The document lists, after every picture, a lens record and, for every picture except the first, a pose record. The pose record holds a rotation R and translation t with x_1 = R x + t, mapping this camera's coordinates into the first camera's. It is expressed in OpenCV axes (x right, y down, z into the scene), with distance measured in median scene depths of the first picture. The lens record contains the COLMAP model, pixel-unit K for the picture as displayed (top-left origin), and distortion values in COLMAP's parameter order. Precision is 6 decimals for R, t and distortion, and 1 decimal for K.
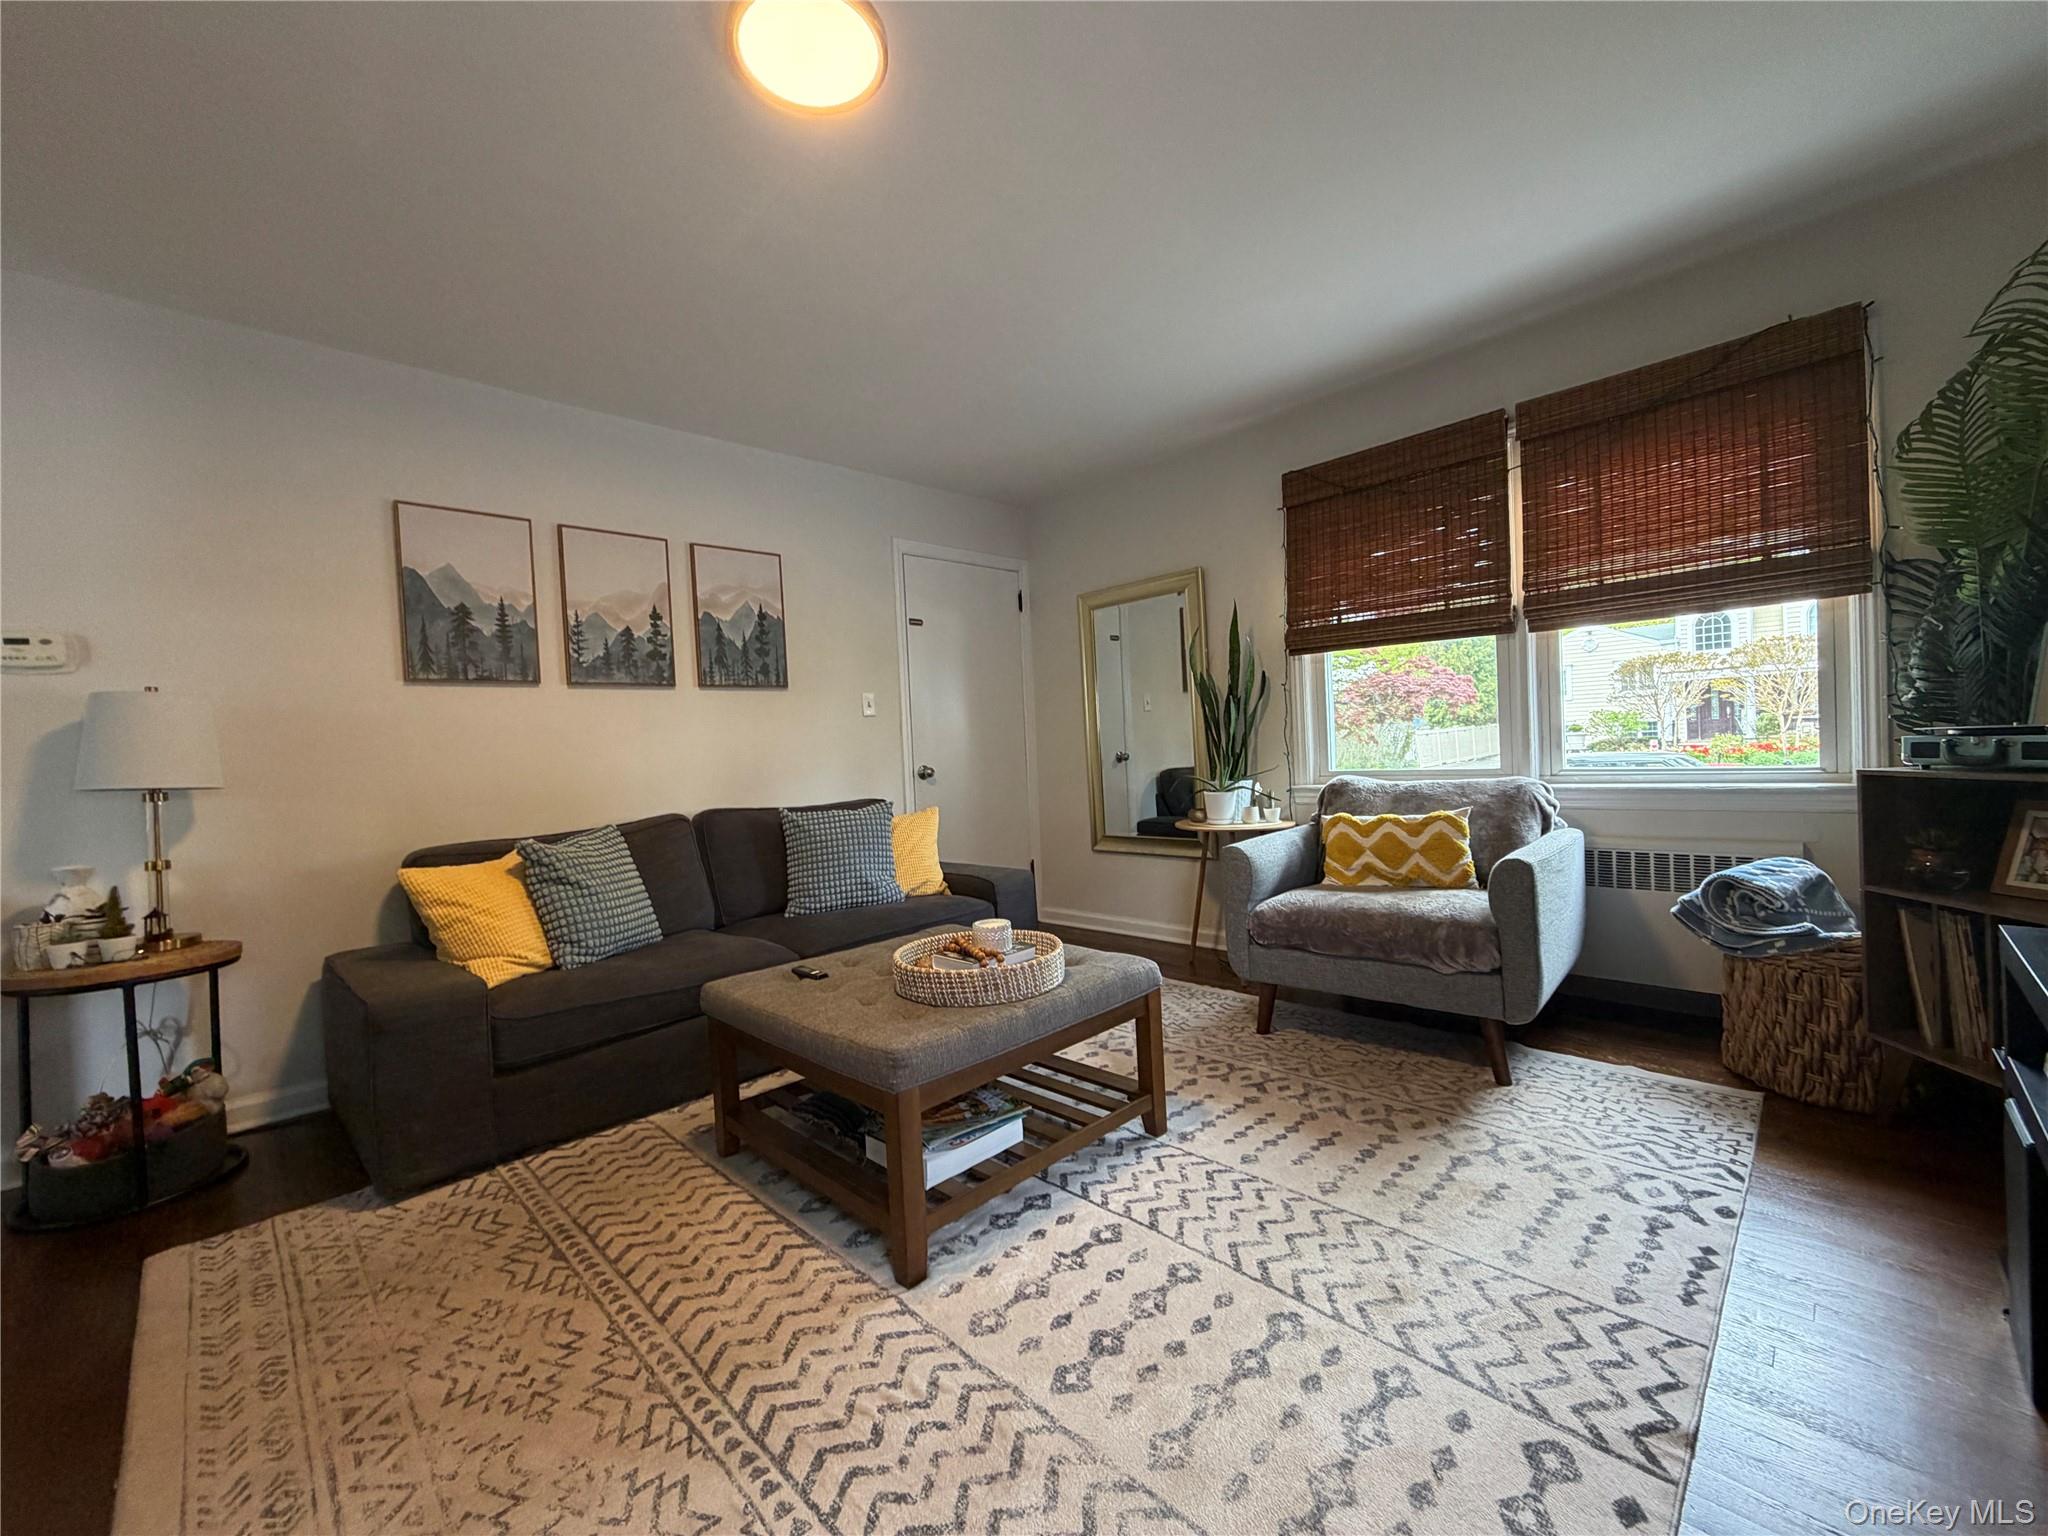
lens RADIAL K [[815.5, 0, 1018.3], [0, 815.5, 767.6], [0, 0, 1]] dist [-0.000251, 0.000133]
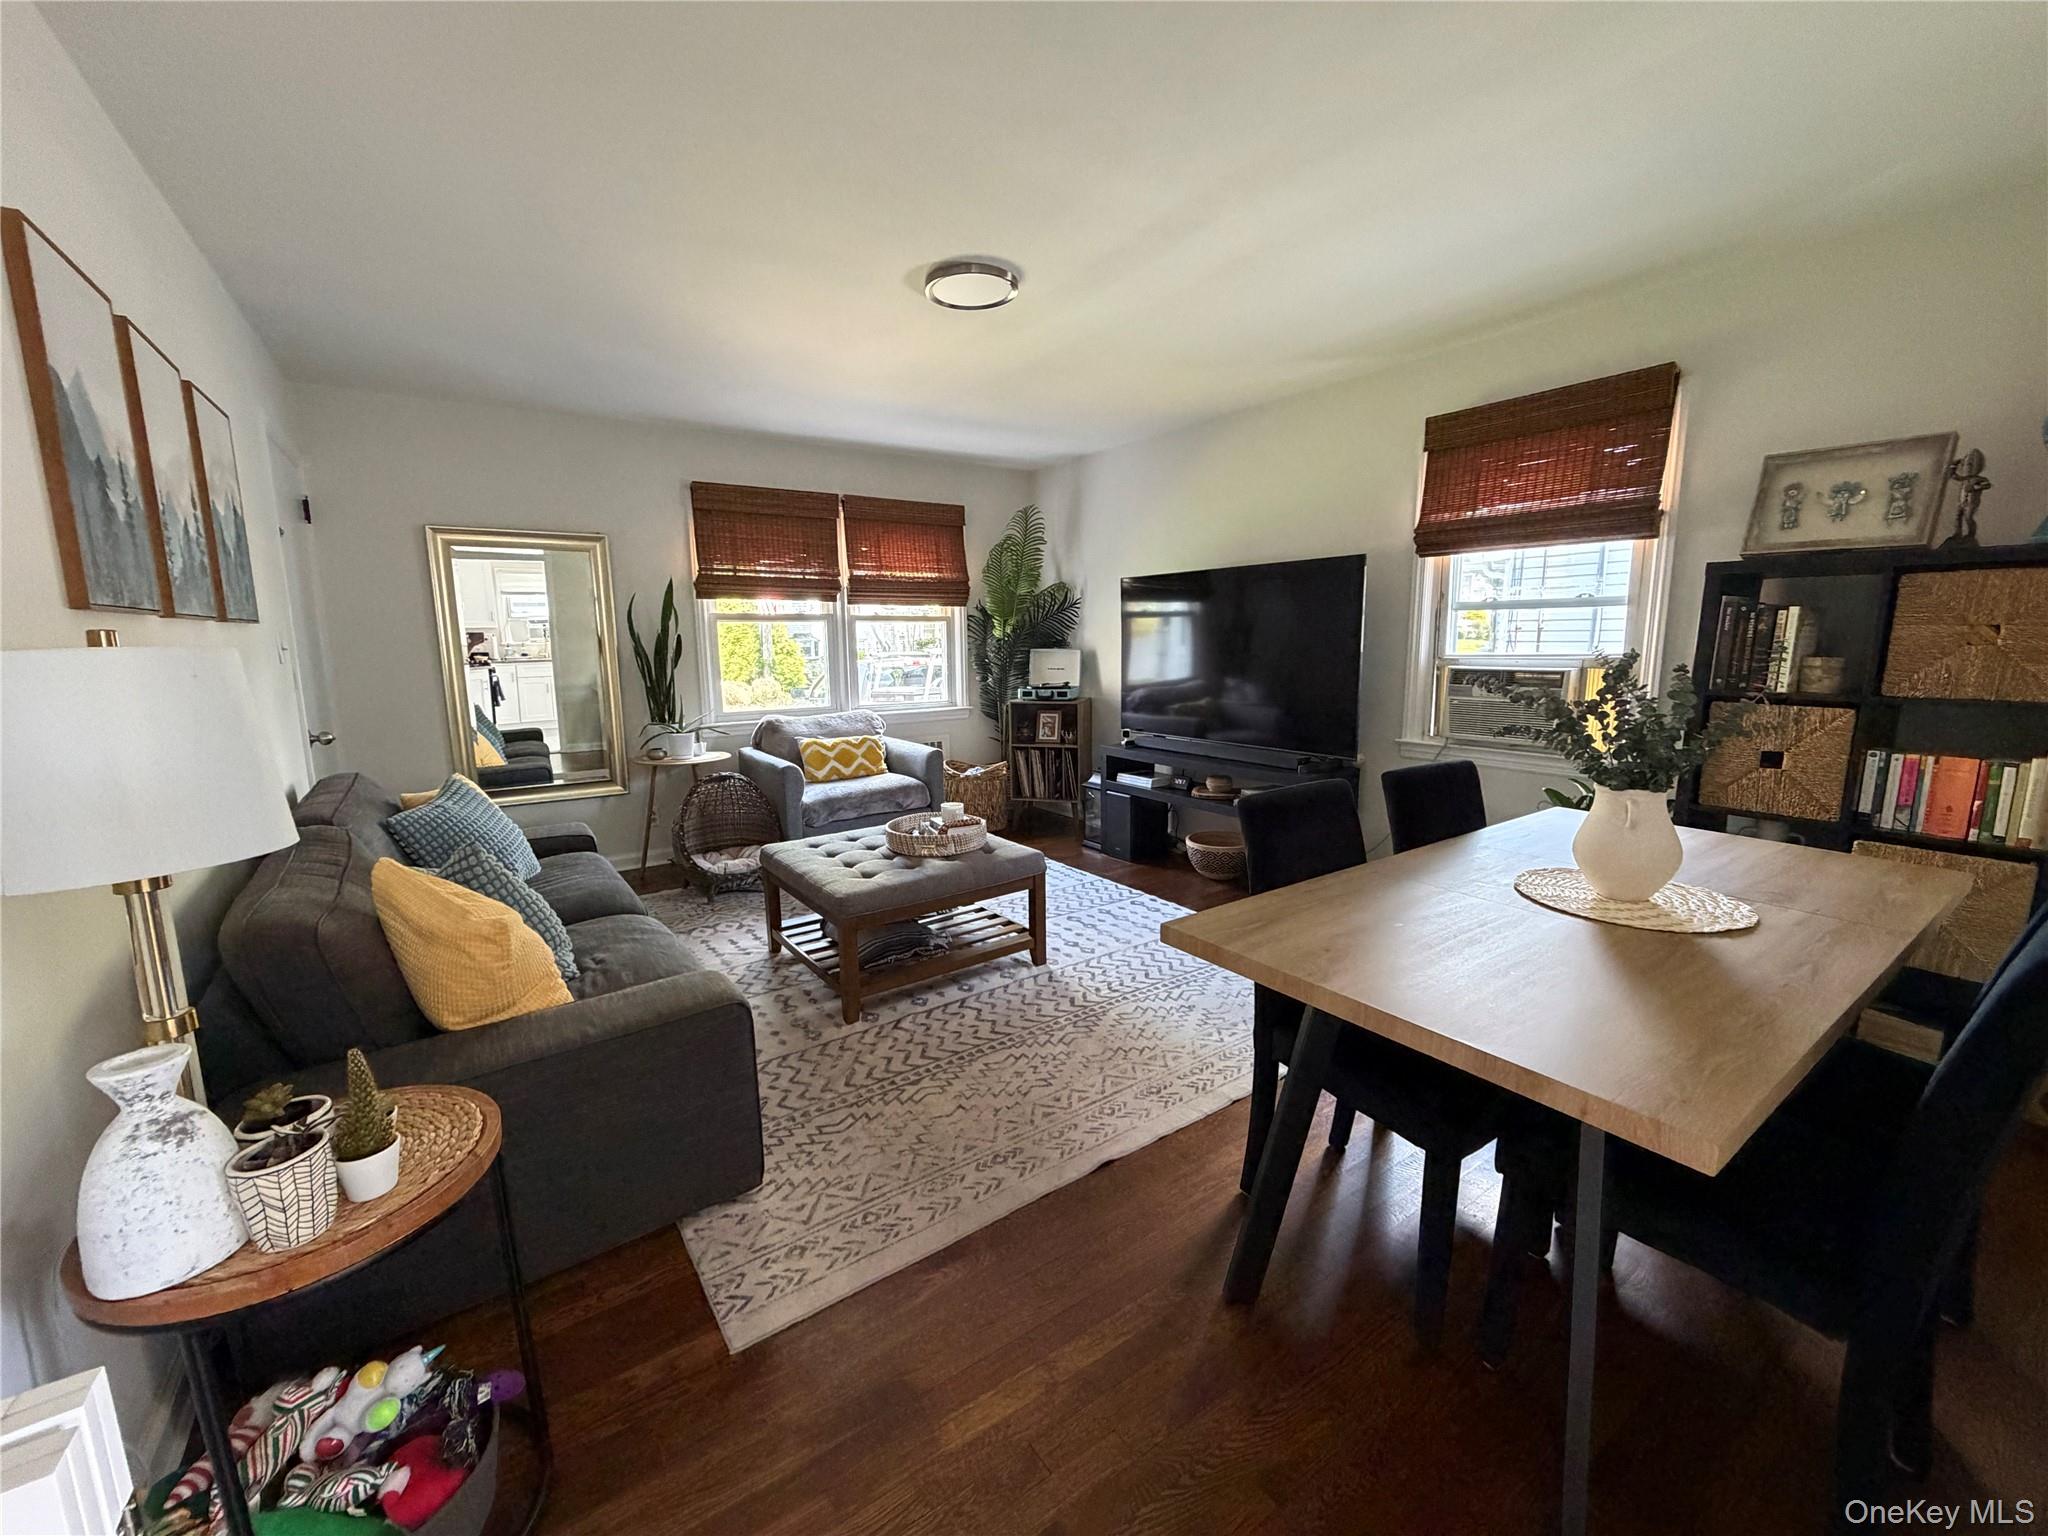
lens RADIAL K [[815.5, 0, 1018.3], [0, 815.5, 767.6], [0, 0, 1]] dist [-0.000251, 0.000133]
pose [[0.169848, -0.110048, 0.979306, -1.560308], [0.025256, 0.993905, 0.107308, -0.067535], [-0.985147, 0.006508, 0.171592, 0.496014]]
